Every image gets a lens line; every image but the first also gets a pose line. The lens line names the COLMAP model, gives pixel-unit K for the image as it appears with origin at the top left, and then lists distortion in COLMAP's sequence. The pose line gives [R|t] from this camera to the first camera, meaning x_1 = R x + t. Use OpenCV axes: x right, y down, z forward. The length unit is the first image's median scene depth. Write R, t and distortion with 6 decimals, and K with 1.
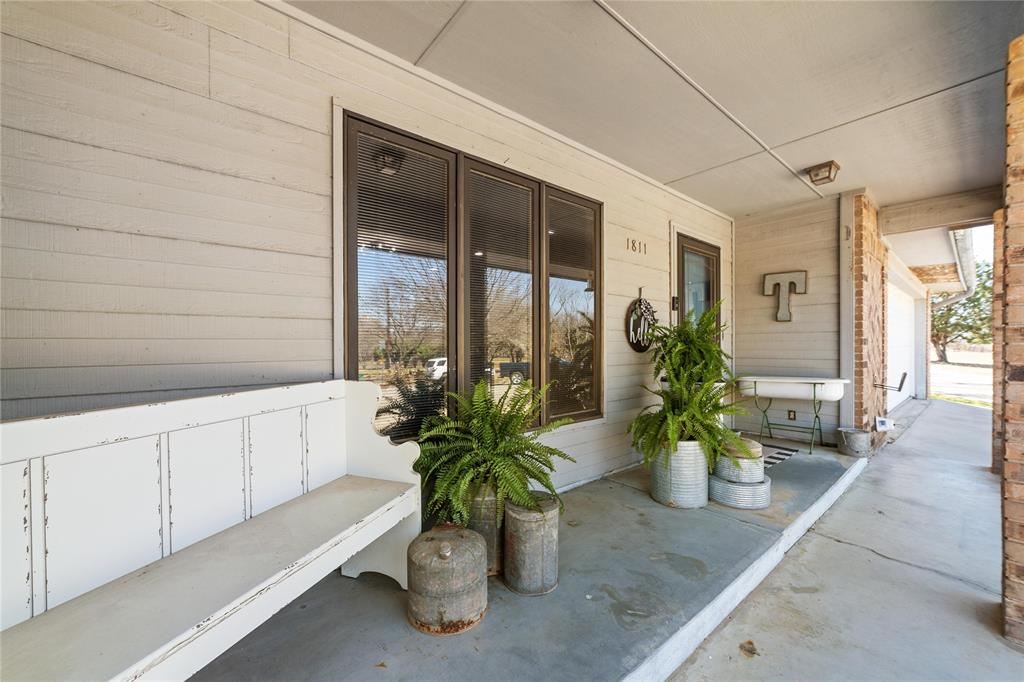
lens RADIAL K [[395.3, 0, 509.6], [0, 395.3, 344.1], [0, 0, 1]] dist [-0.010958, 0.000376]
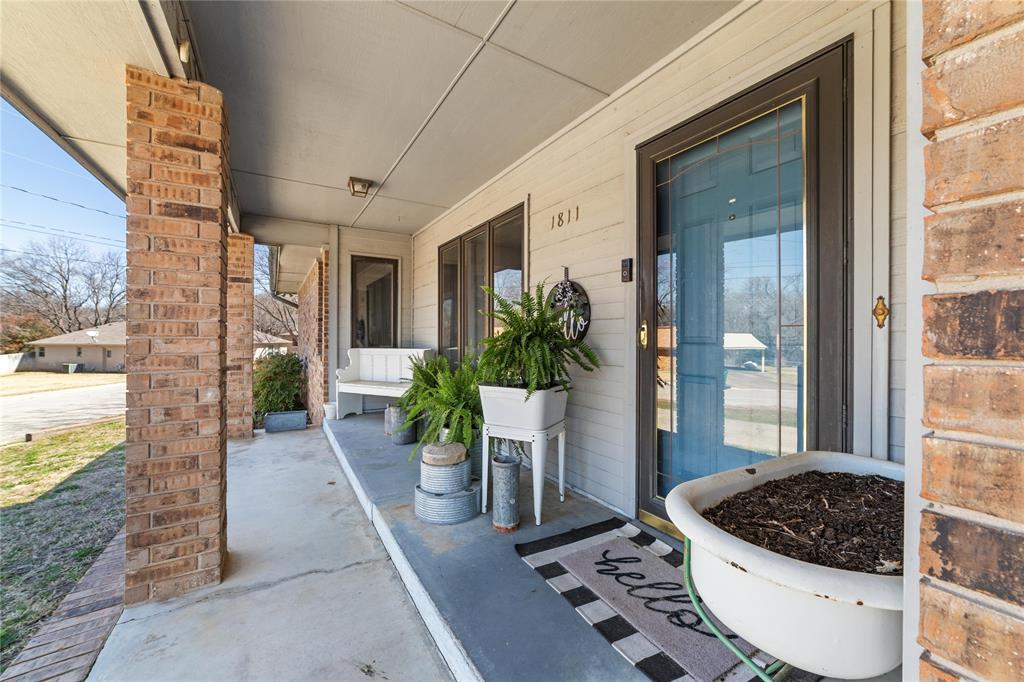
lens RADIAL K [[400.1, 0, 511.2], [0, 400.1, 334.2], [0, 0, 1]] dist [-0.000256, 0.000014]
pose [[-0.148854, 0.000801, -0.988859, 1.282886], [0.000597, 1.000000, 0.000720, -0.009663], [0.988859, -0.000483, -0.148855, 1.126203]]
